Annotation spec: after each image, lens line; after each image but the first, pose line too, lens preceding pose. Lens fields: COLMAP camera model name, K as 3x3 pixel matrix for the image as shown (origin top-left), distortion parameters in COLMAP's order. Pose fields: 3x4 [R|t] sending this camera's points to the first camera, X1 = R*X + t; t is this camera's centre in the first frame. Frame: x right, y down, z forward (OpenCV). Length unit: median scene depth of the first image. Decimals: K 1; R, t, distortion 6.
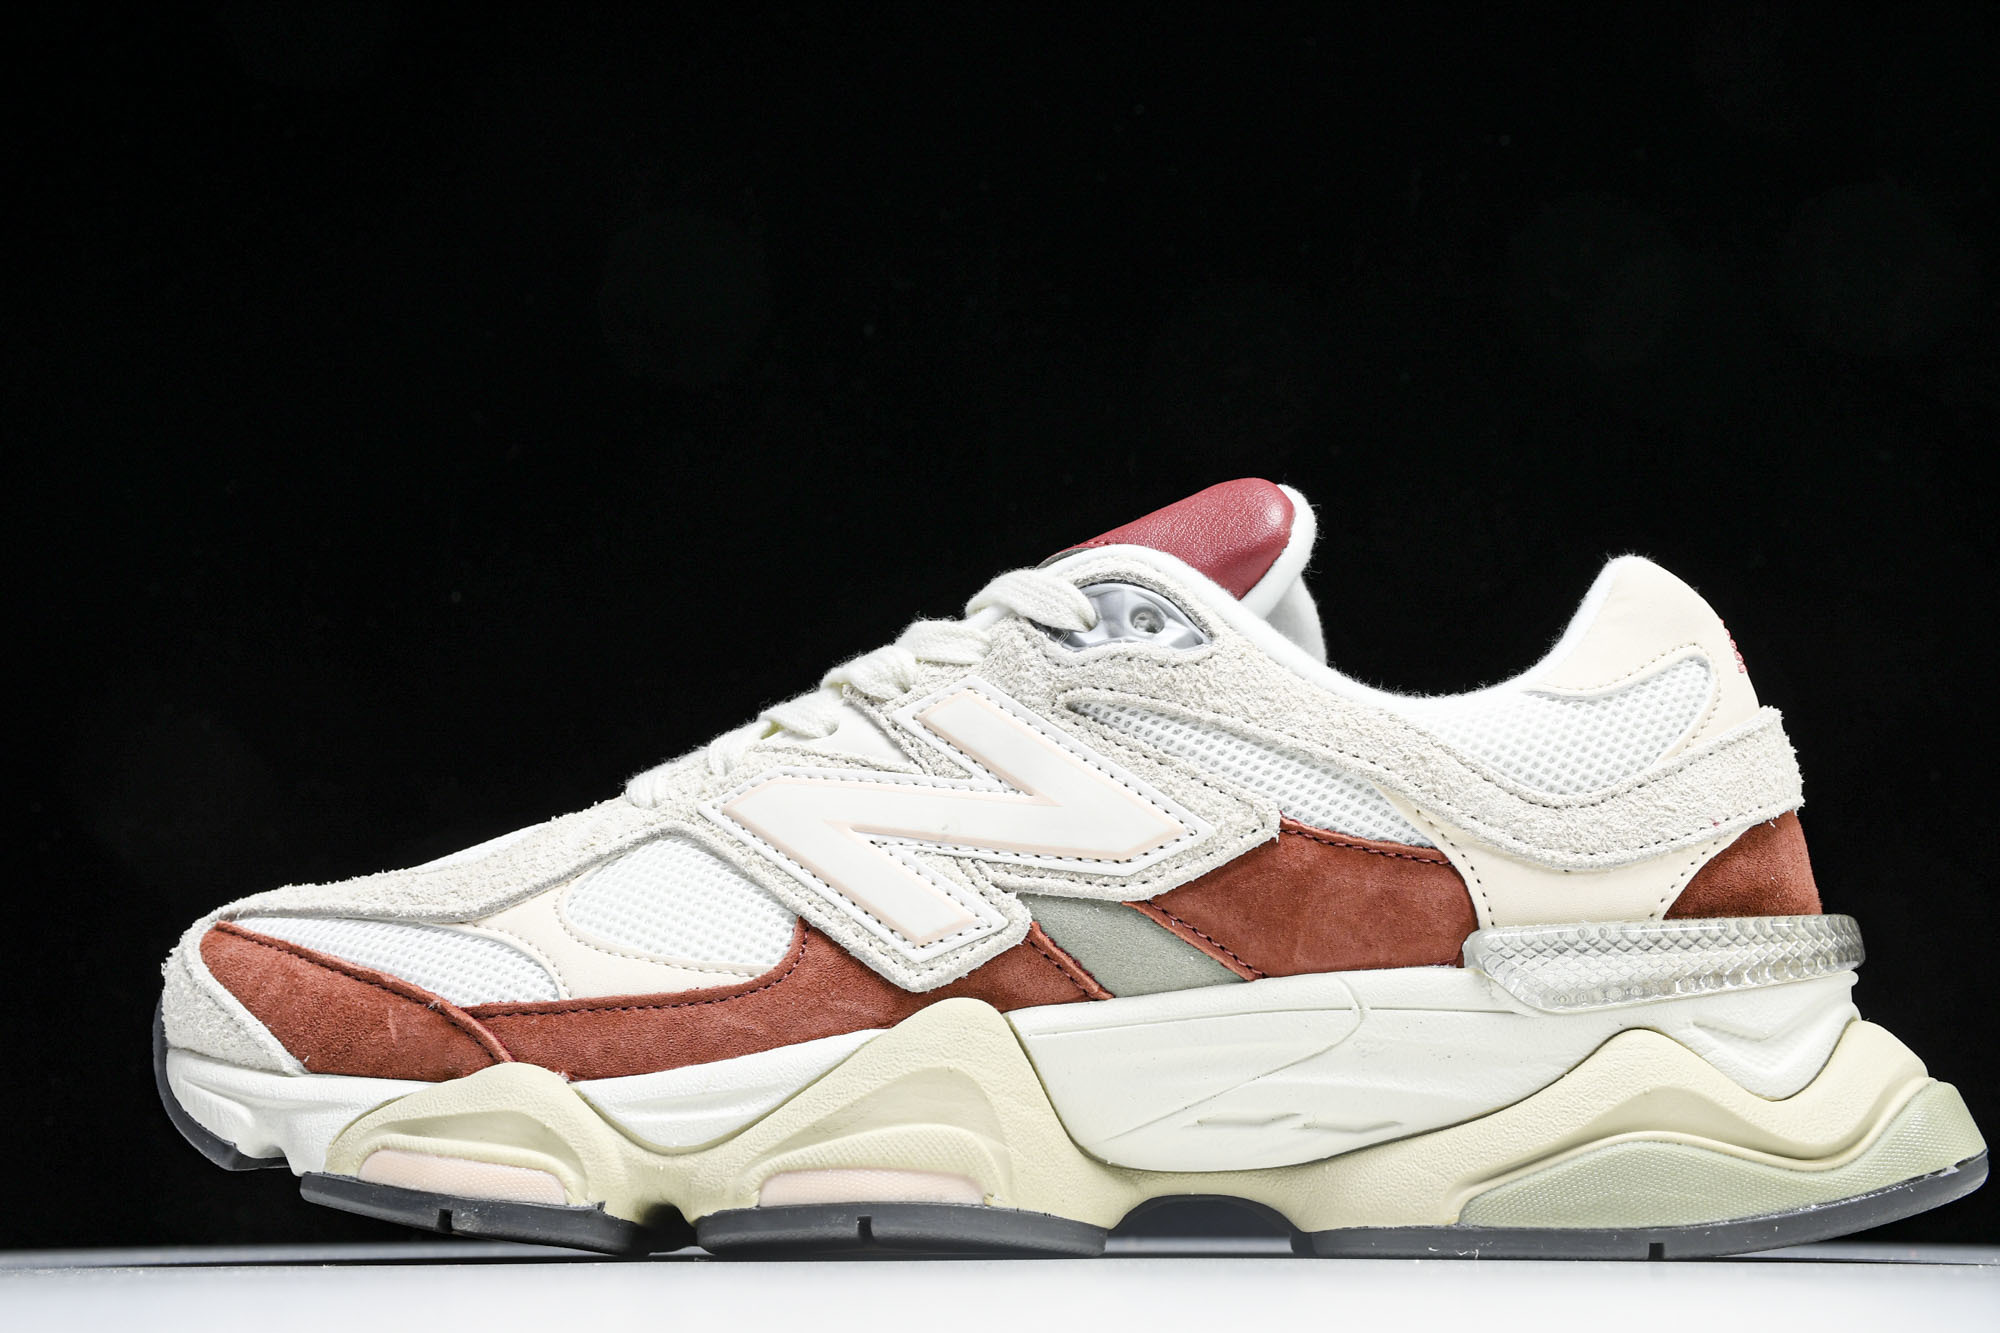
lens RADIAL K [[3210.8, 0, 1000.0], [0, 3210.8, 666.5], [0, 0, 1]] dist [0.151542, -0.017292]
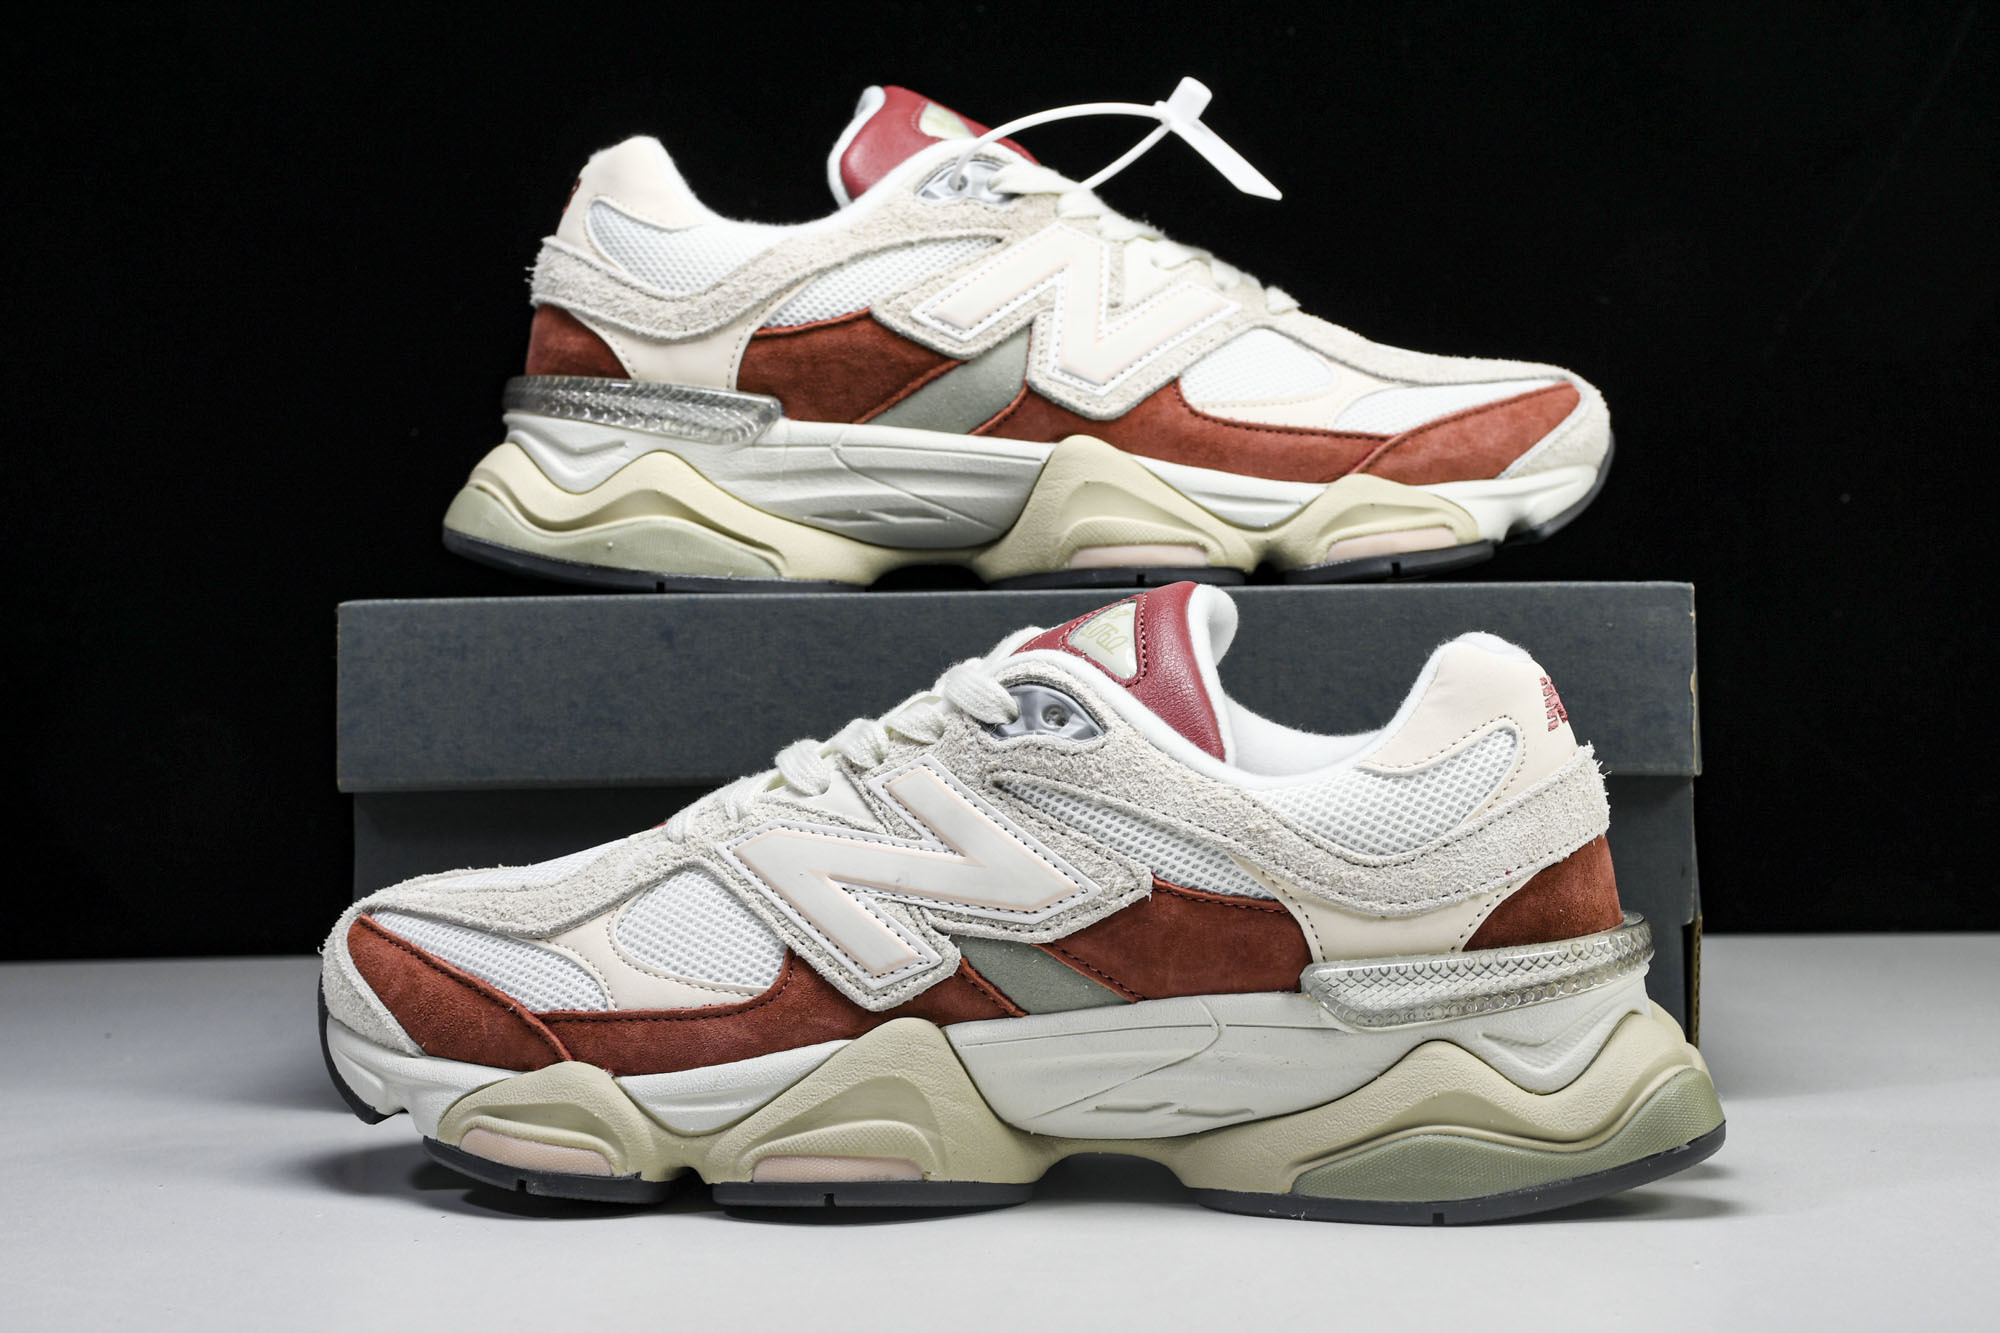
lens RADIAL K [[3521.2, 0, 1000.0], [0, 3521.2, 666.5], [0, 0, 1]] dist [0.257707, -0.048277]
pose [[0.992963, -0.008481, -0.118122, 0.191245], [0.029735, 0.983335, 0.179356, -0.285650], [0.114632, -0.181606, 0.976667, -0.351269]]
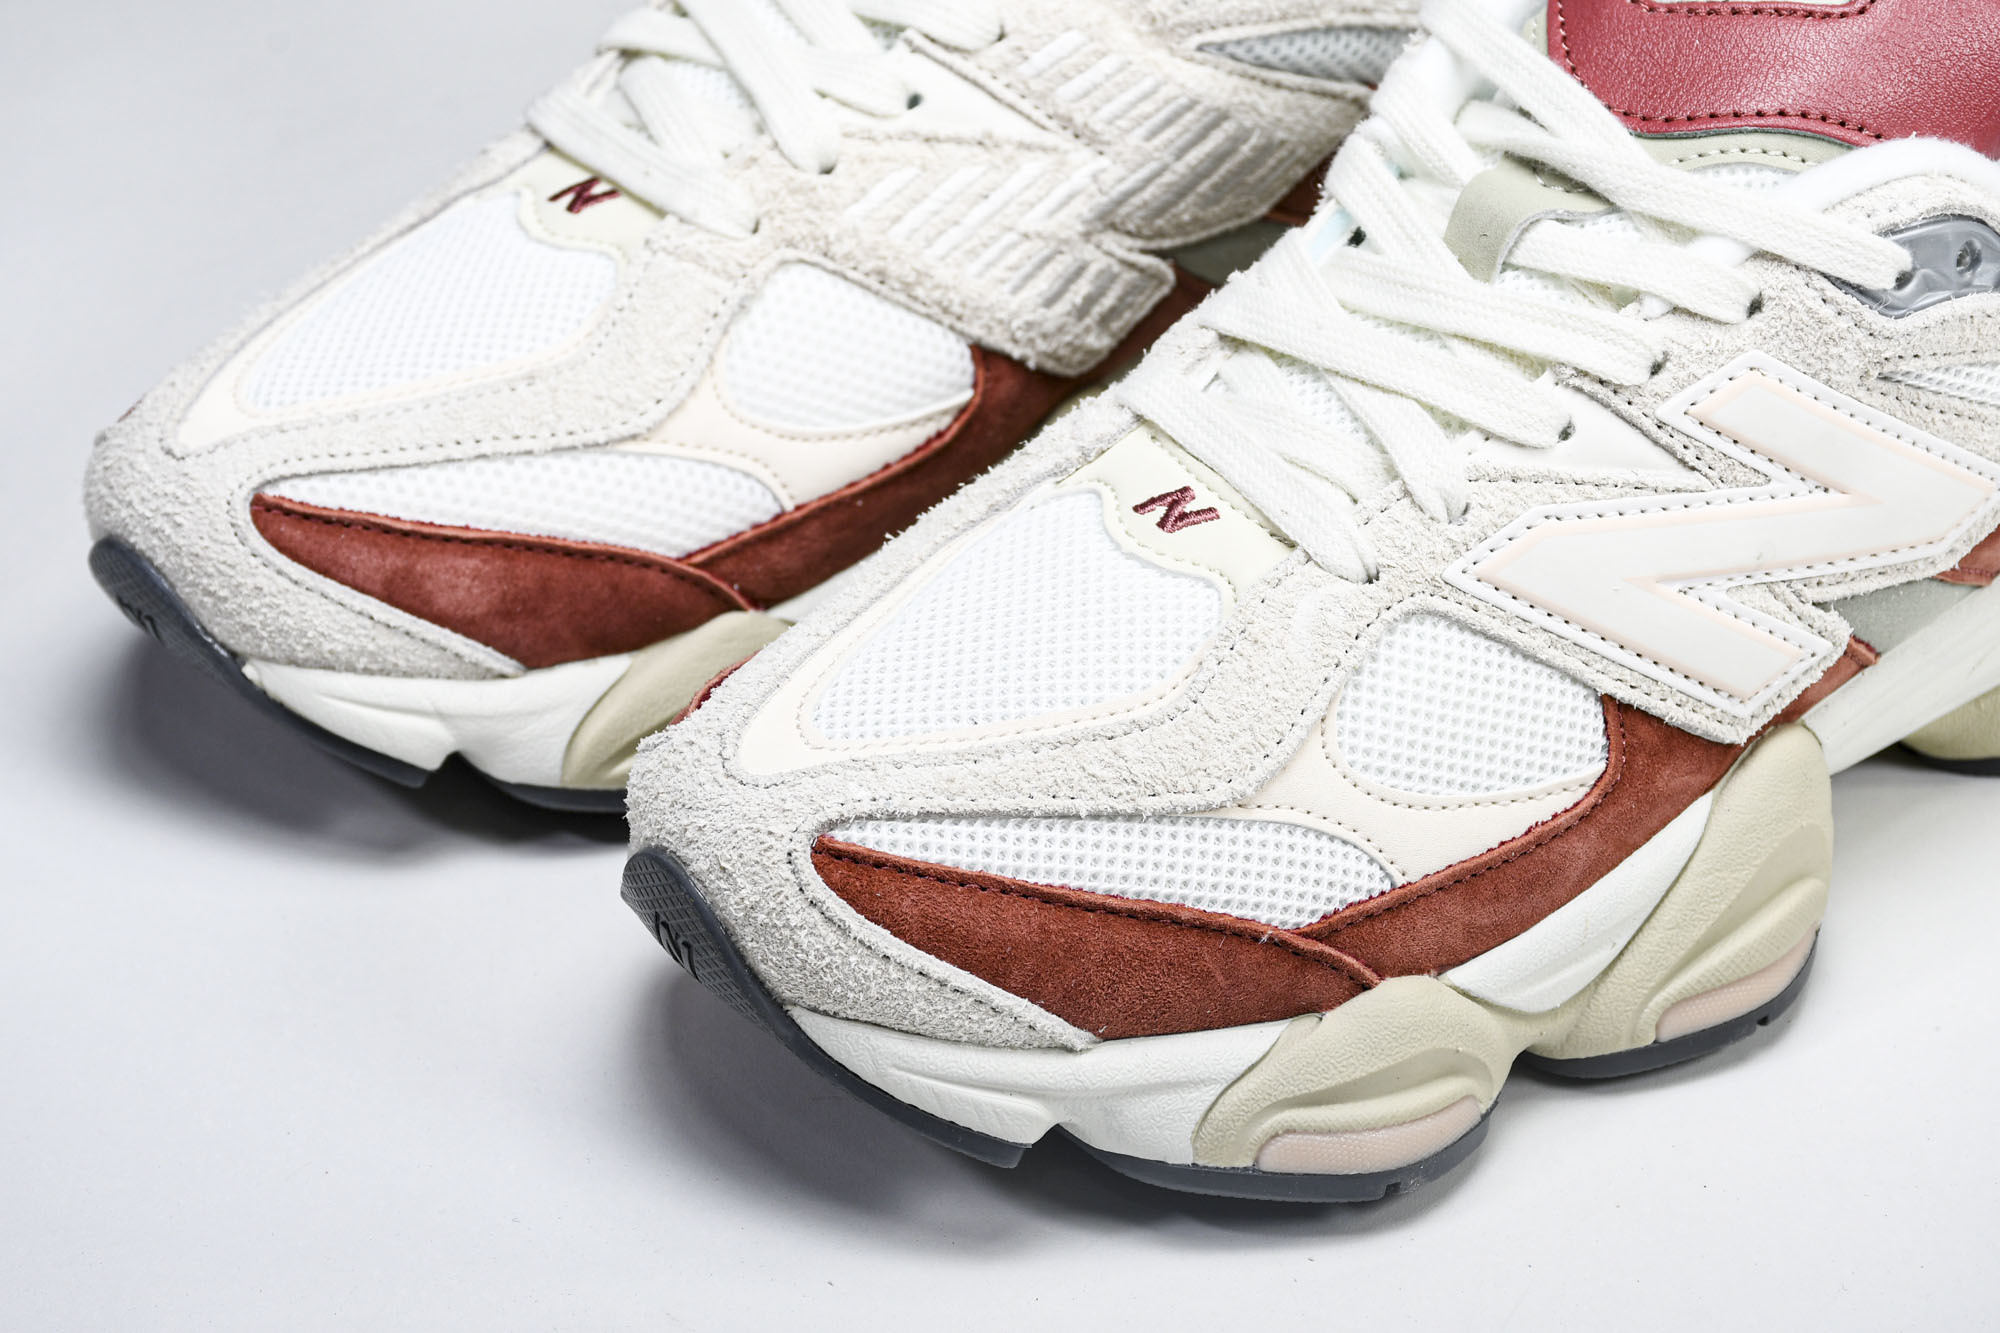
lens RADIAL K [[5260.0, 0, 1000.0], [0, 5260.0, 666.5], [0, 0, 1]] dist [0.541718, 0.364952]
pose [[0.737522, -0.364220, 0.568687, -0.955618], [-0.114912, 0.762133, 0.637141, -0.782436], [-0.665475, -0.535254, 0.520237, 0.405852]]
